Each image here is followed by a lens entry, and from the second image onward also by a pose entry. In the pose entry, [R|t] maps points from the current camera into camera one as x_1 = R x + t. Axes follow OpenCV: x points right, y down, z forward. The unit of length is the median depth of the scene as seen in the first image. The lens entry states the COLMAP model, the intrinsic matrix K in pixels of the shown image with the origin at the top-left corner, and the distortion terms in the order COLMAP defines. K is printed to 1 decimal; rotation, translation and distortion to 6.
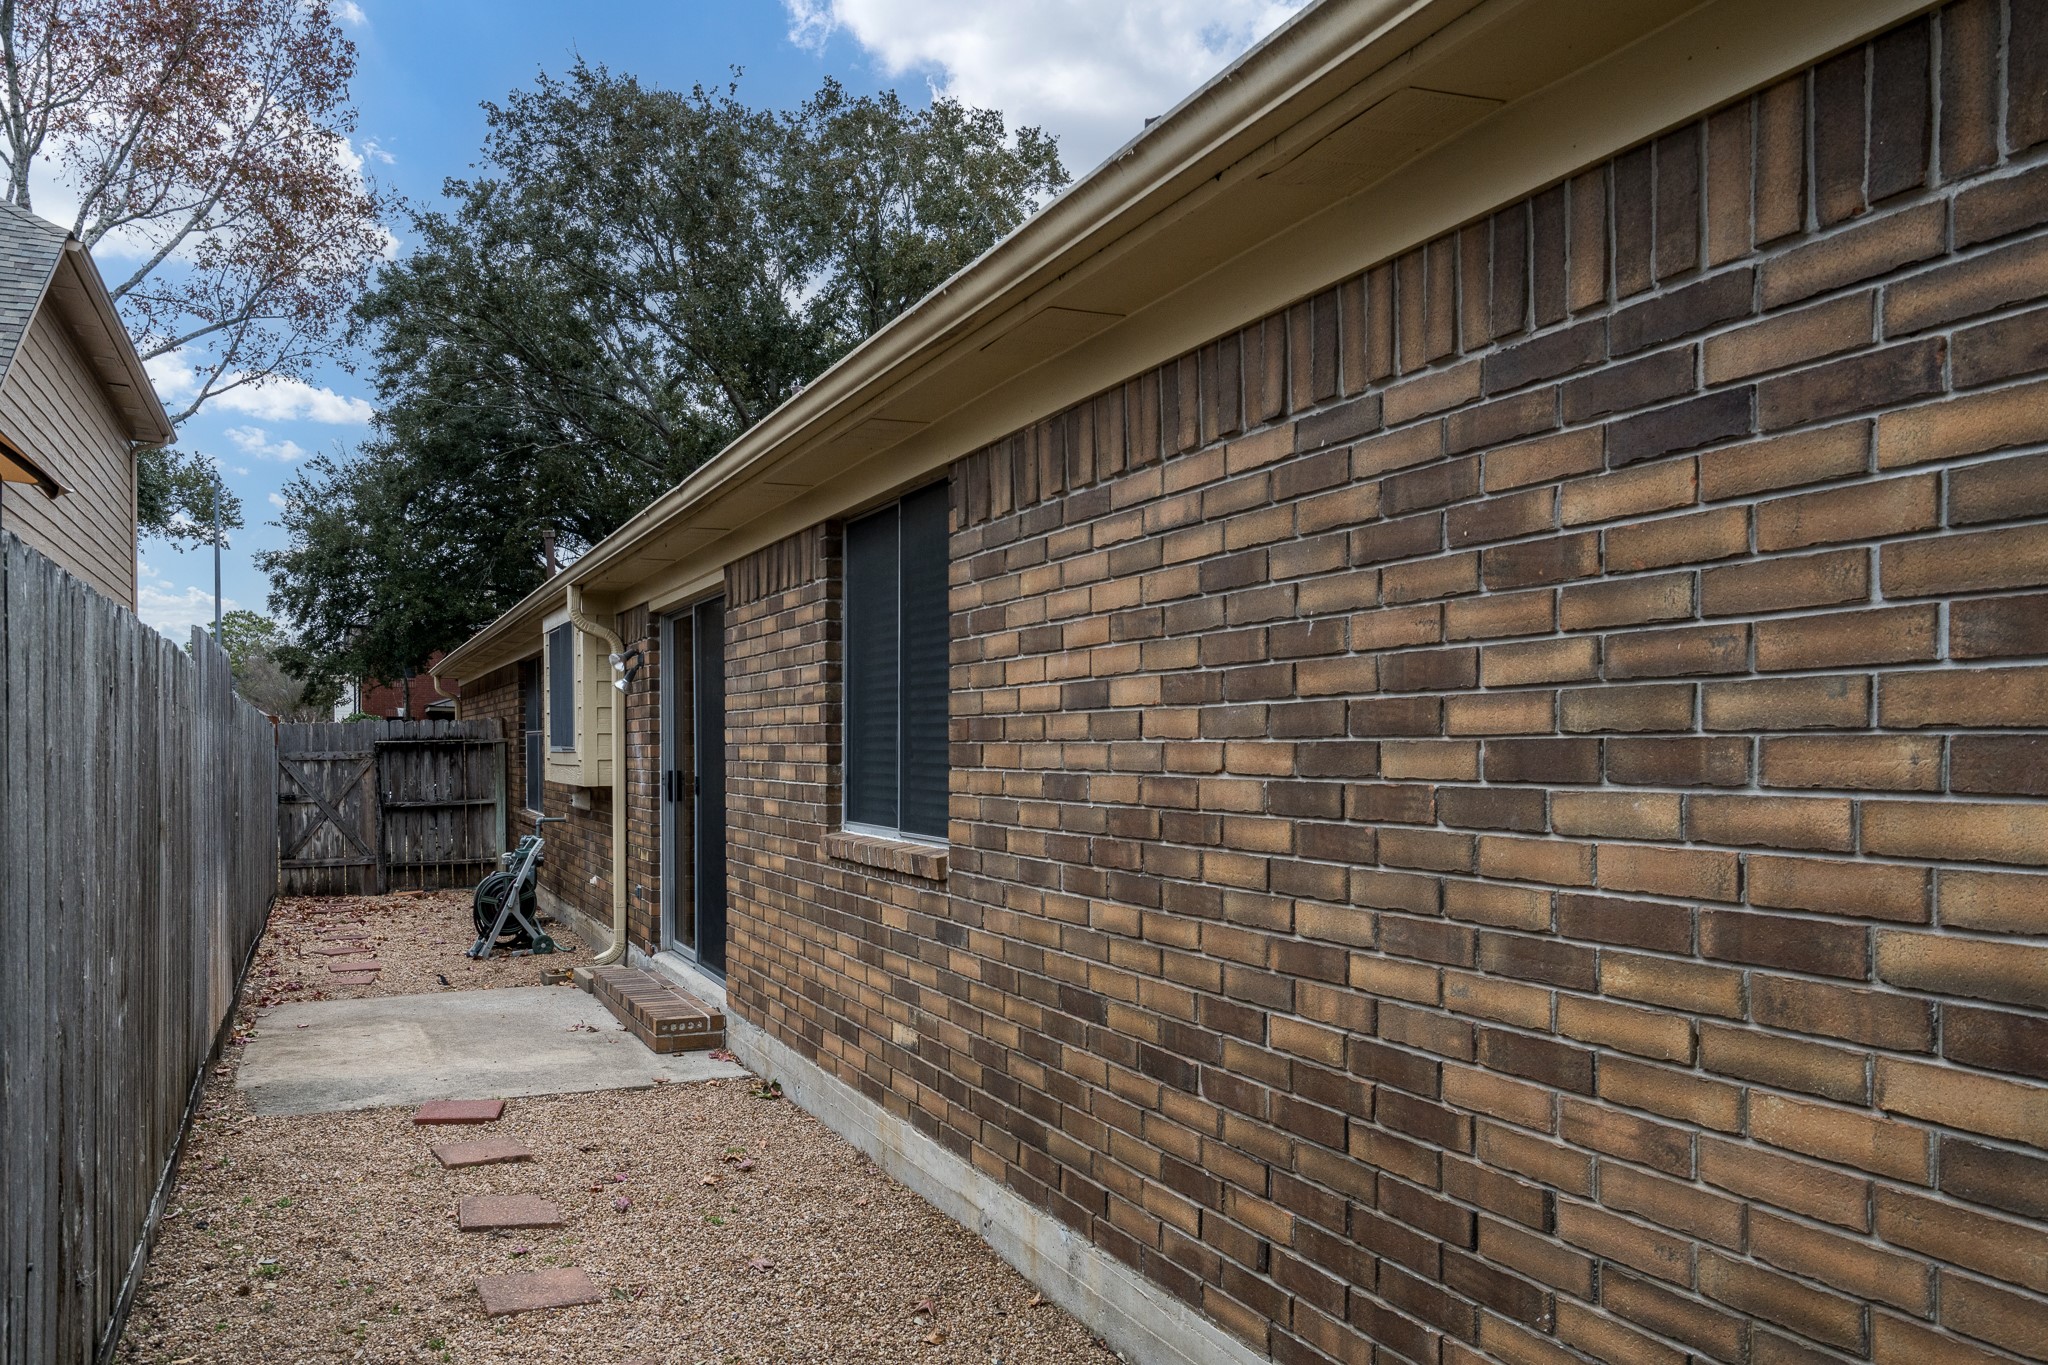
lens RADIAL K [[1658.6, 0, 1024.0], [0, 1658.6, 682.5], [0, 0, 1]] dist [0.007336, 0.002071]
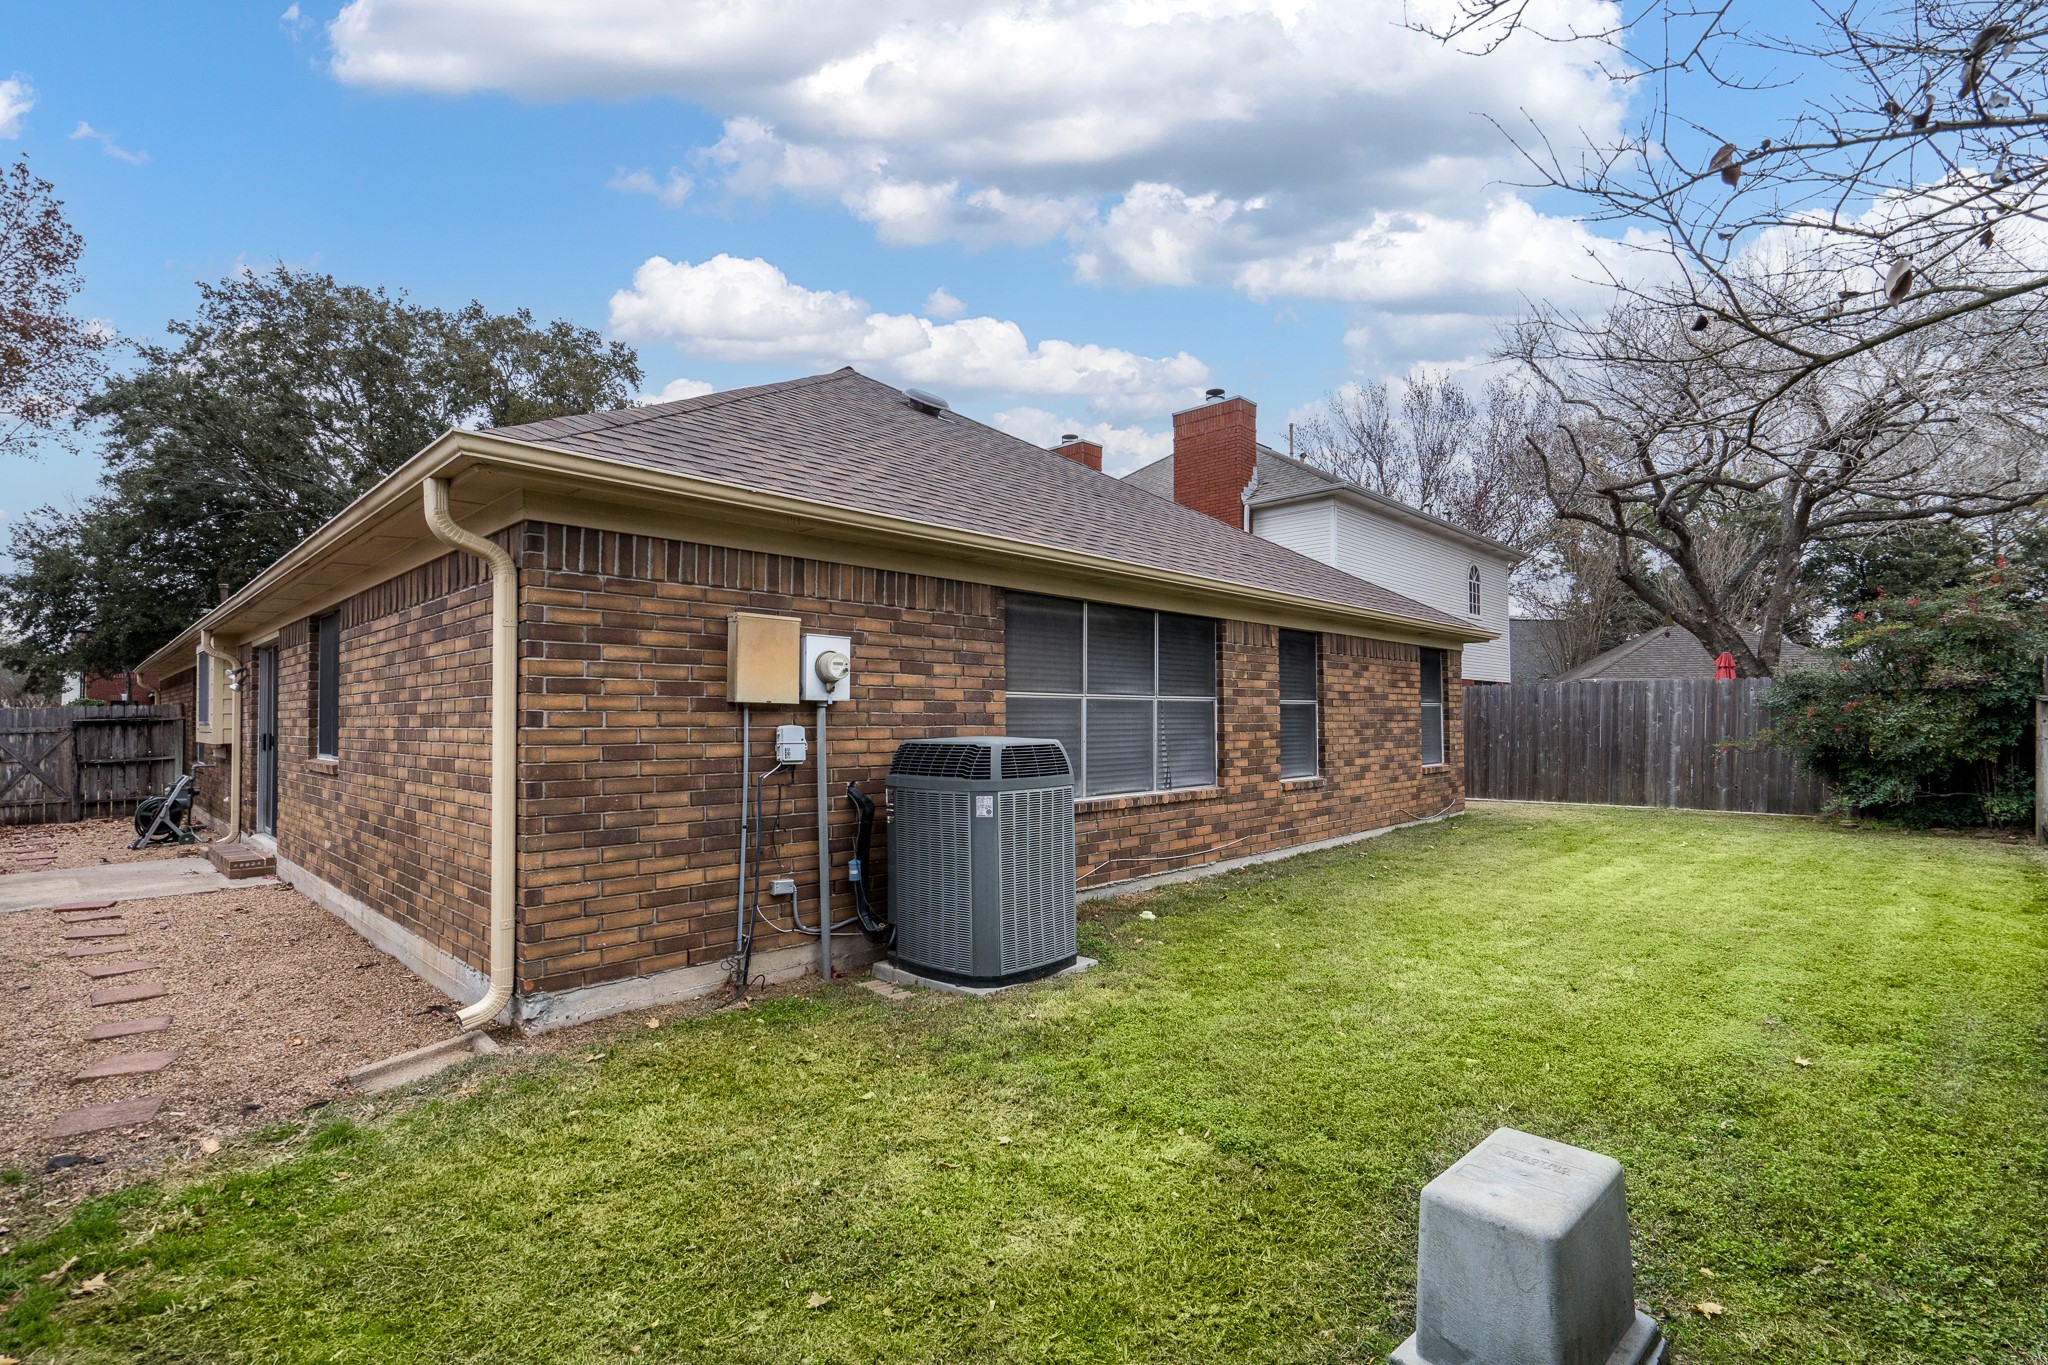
lens RADIAL K [[943.8, 0, 1024.1], [0, 943.8, 644.7], [0, 0, 1]] dist [-0.001852, -0.000244]
pose [[0.918669, 0.015055, 0.394740, 0.094553], [-0.001506, 0.999400, -0.034612, -0.006721], [-0.395024, 0.031203, 0.918141, -0.190056]]
